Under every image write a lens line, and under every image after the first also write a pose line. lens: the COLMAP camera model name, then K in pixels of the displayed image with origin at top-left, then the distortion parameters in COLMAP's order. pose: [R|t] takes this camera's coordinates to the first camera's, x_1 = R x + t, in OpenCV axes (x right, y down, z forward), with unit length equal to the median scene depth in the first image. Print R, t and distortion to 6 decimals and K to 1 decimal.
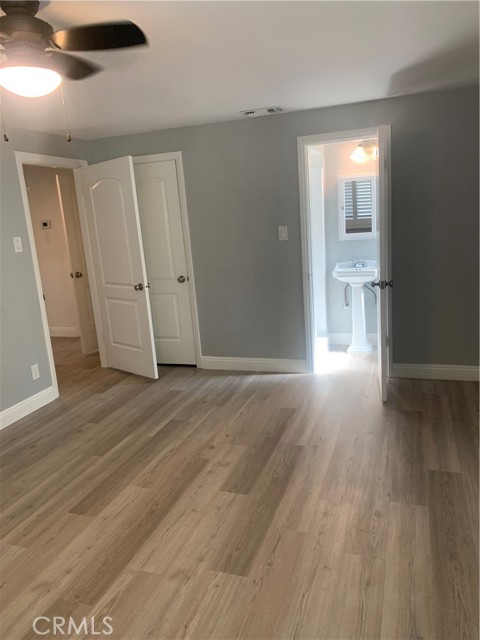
lens RADIAL K [[487.9, 0, 238.4], [0, 487.9, 320.1], [0, 0, 1]] dist [-0.007351, -0.002249]
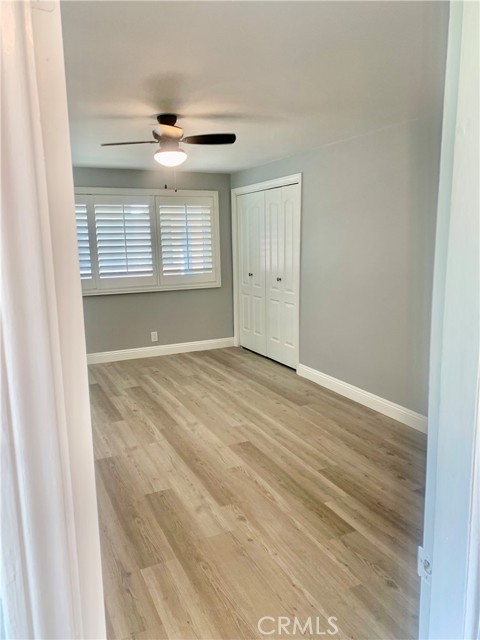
lens RADIAL K [[487.9, 0, 239.4], [0, 487.9, 319.5], [0, 0, 1]] dist [-0.007351, -0.002249]
pose [[-0.703636, 0.199651, -0.681936, 0.468376], [-0.094503, 0.924895, 0.368292, -0.371392], [0.704249, 0.323588, -0.631921, 1.507419]]
